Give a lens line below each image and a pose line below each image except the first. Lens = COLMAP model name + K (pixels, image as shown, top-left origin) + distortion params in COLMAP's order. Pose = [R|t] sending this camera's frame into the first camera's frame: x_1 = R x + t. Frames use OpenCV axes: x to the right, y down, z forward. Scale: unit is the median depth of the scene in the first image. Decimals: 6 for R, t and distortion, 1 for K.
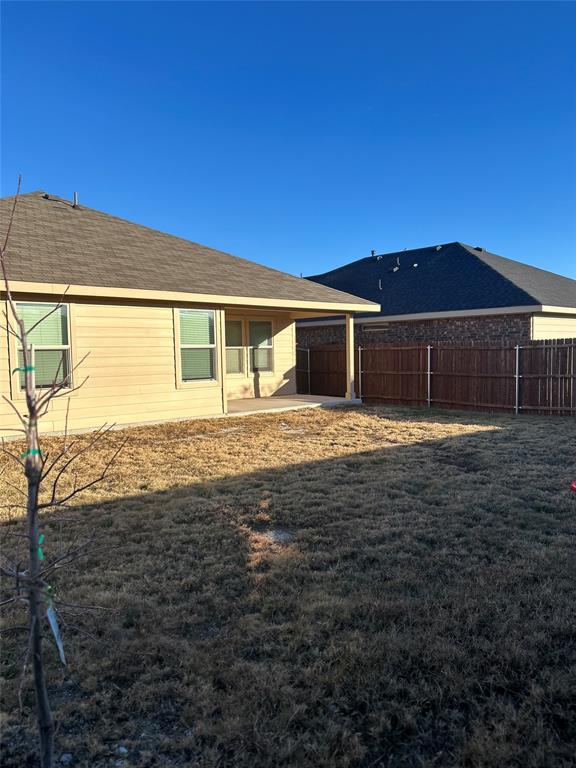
lens RADIAL K [[574.5, 0, 287.5], [0, 574.5, 389.1], [0, 0, 1]] dist [0.043562, -0.064803]
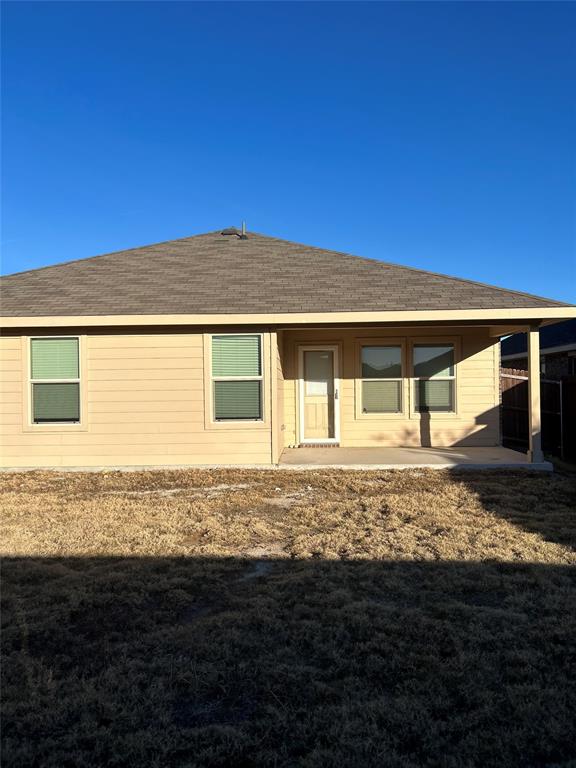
lens RADIAL K [[574.5, 0, 287.5], [0, 574.5, 389.1], [0, 0, 1]] dist [0.043562, -0.064803]
pose [[0.694062, 0.017045, -0.719714, 0.360319], [-0.051627, 0.998324, -0.026143, -0.031064], [0.718062, 0.055302, 0.693779, 0.364287]]
